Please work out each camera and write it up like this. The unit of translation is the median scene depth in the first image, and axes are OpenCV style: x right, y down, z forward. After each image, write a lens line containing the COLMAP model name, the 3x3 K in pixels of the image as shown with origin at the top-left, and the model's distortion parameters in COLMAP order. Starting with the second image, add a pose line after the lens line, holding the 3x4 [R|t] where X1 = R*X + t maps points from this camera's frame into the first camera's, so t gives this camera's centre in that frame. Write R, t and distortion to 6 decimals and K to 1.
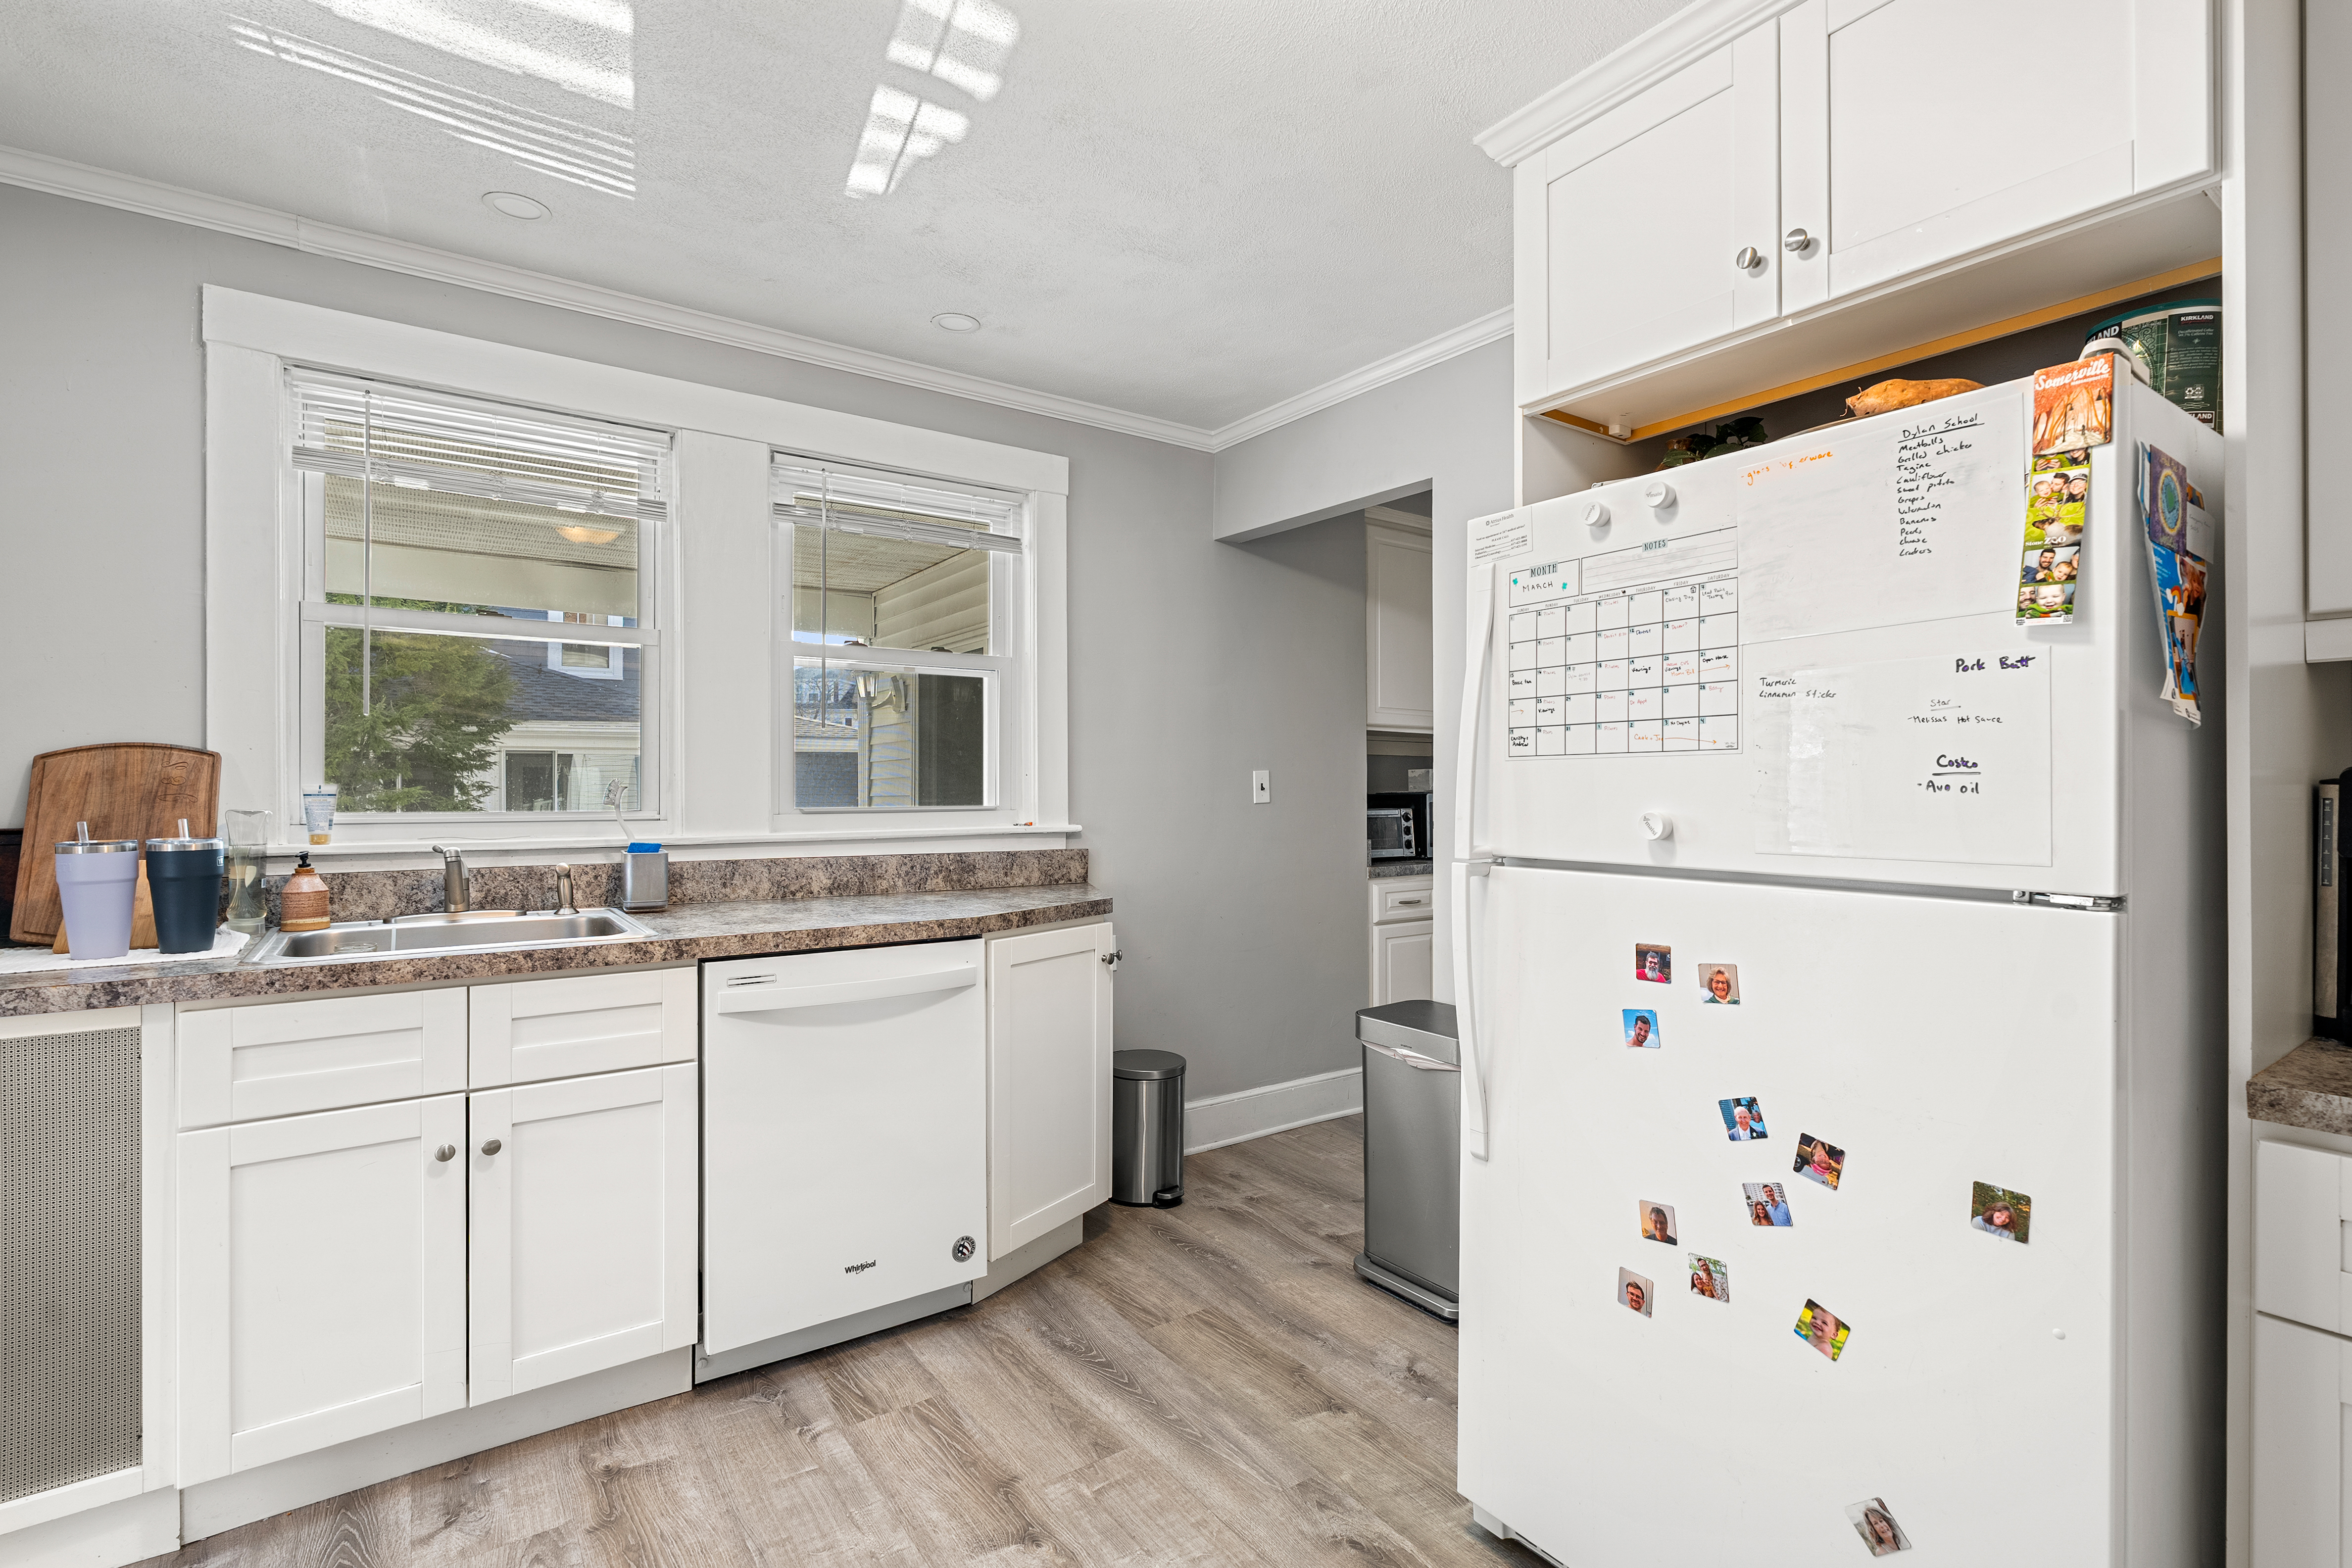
lens RADIAL K [[1083.5, 0, 1176.0], [0, 1083.5, 784.0], [0, 0, 1]] dist [-0.000200, 0.000263]
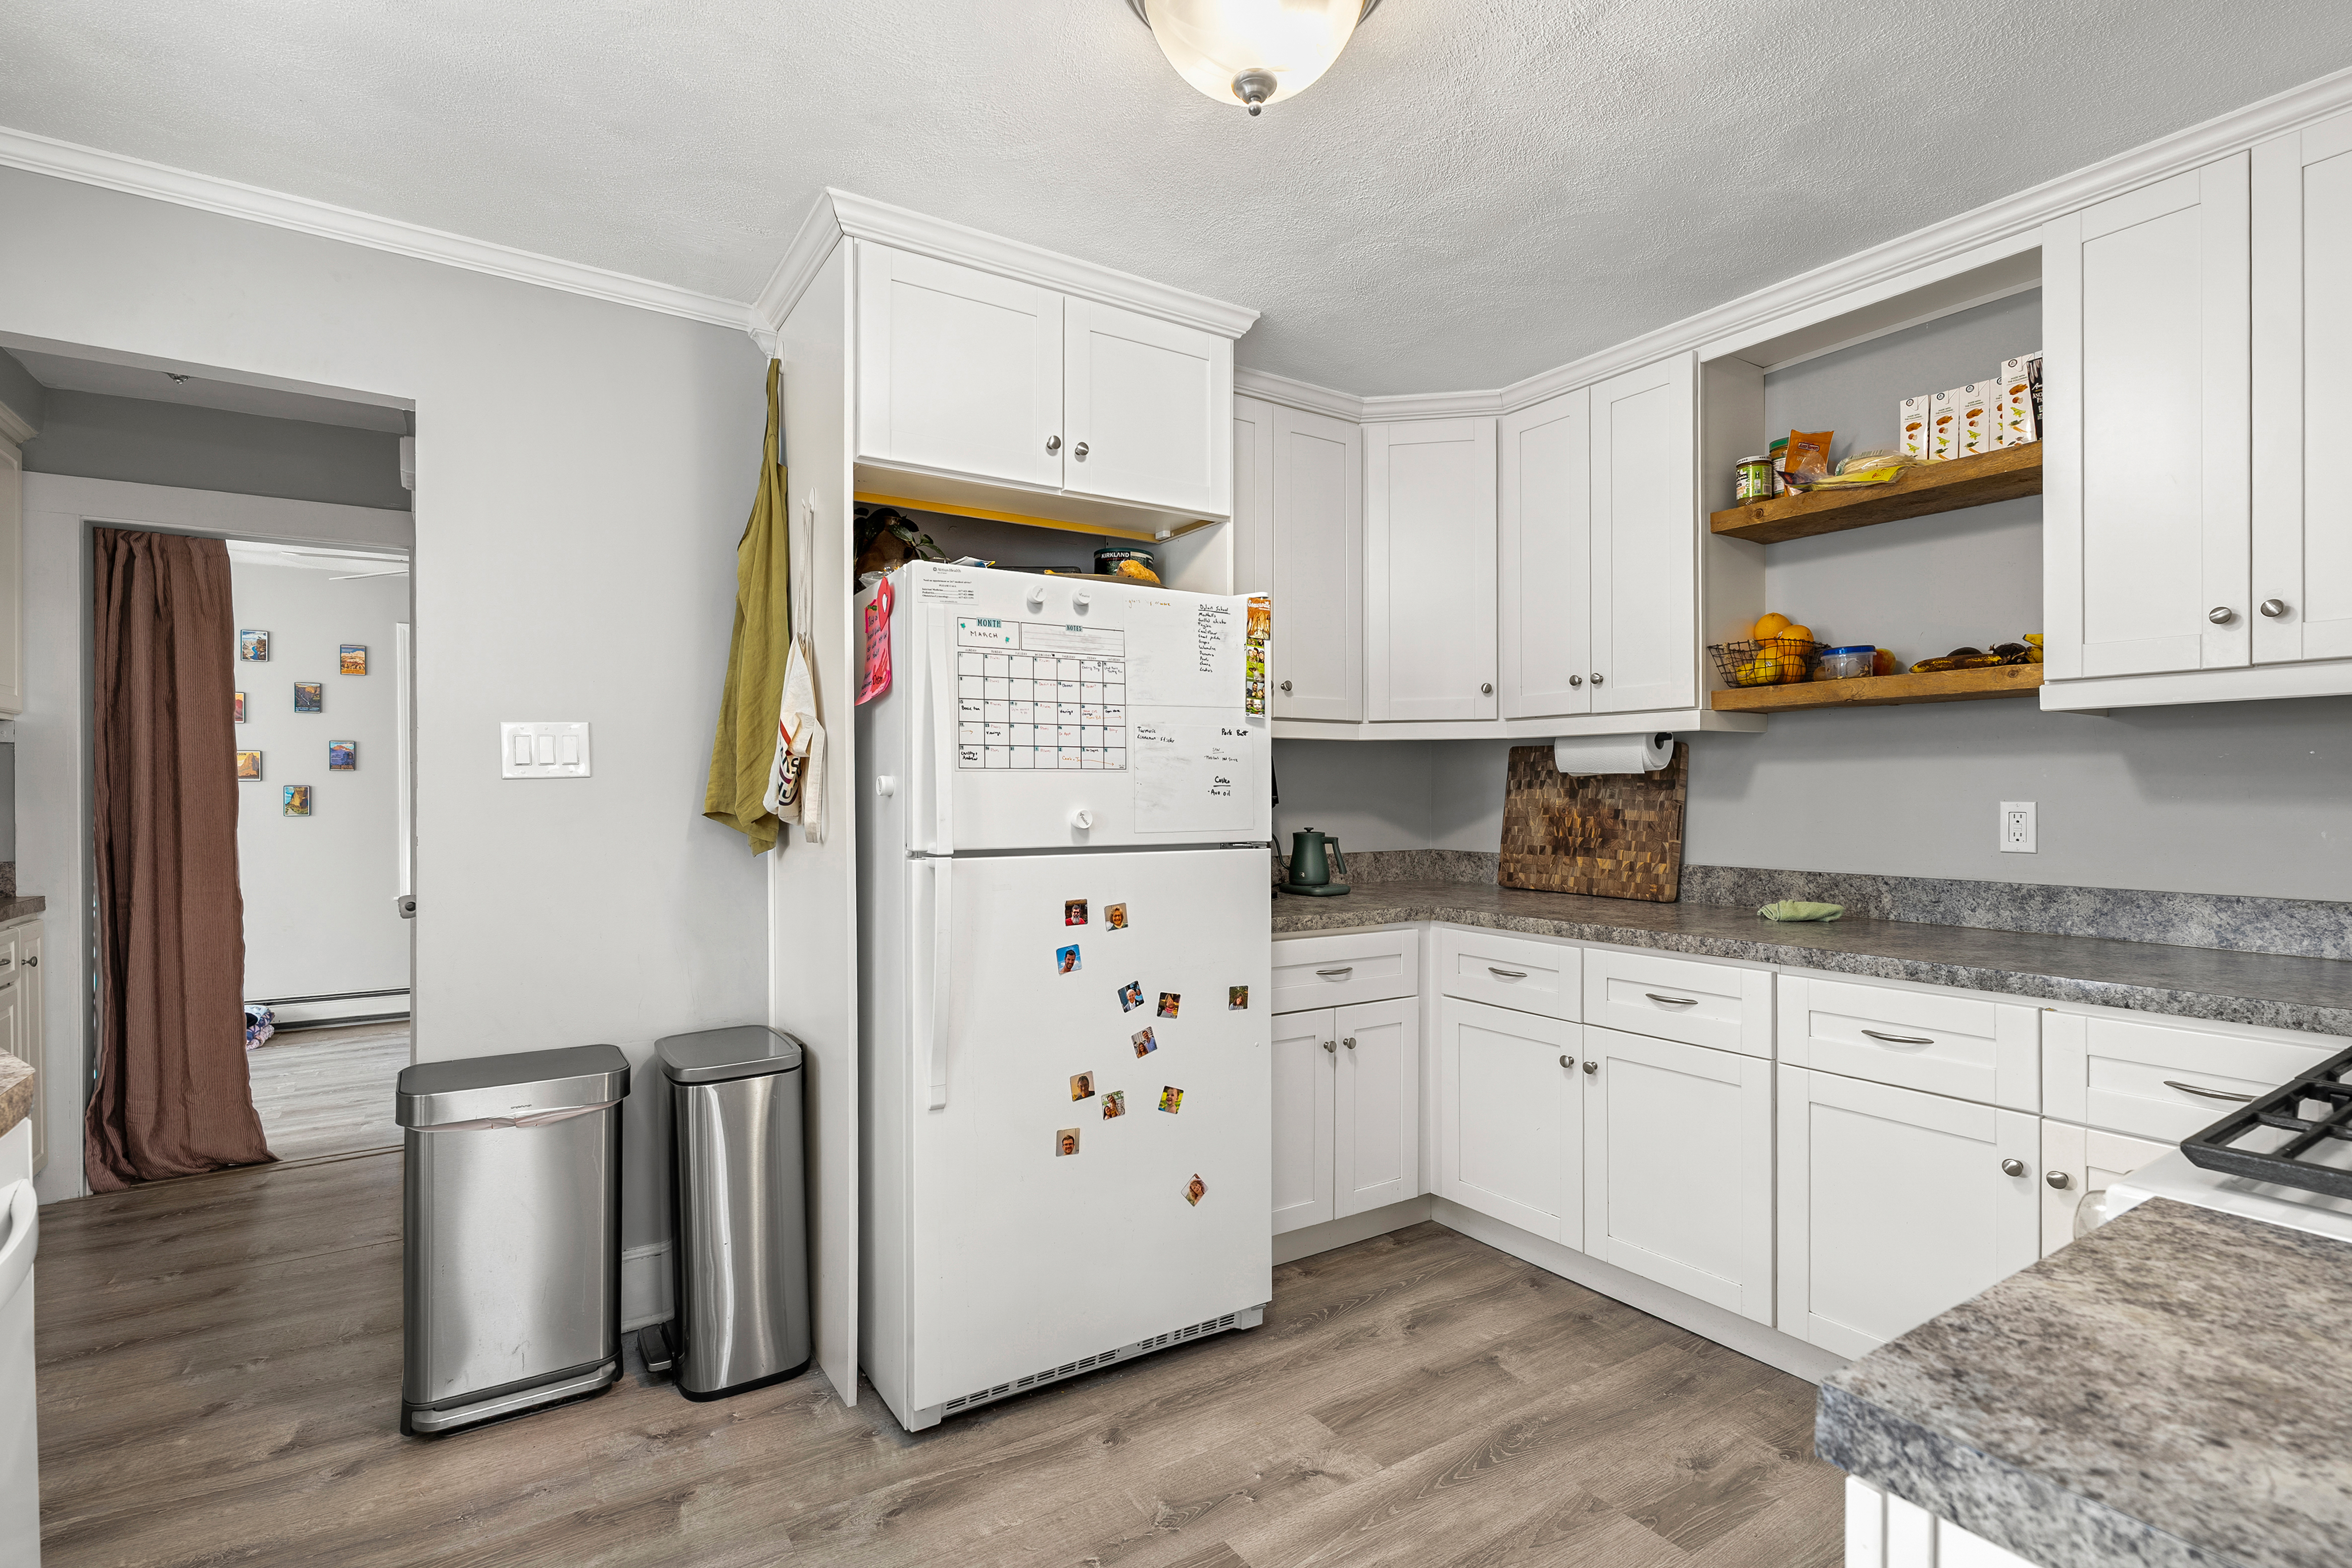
lens RADIAL K [[1117.6, 0, 1179.9], [0, 1117.6, 788.9], [0, 0, 1]] dist [0.000152, 0.000139]
pose [[0.036001, 0.003013, 0.999347, -1.089687], [-0.001679, 0.999994, -0.002955, 0.001816], [-0.999350, -0.001571, 0.036006, 0.818460]]
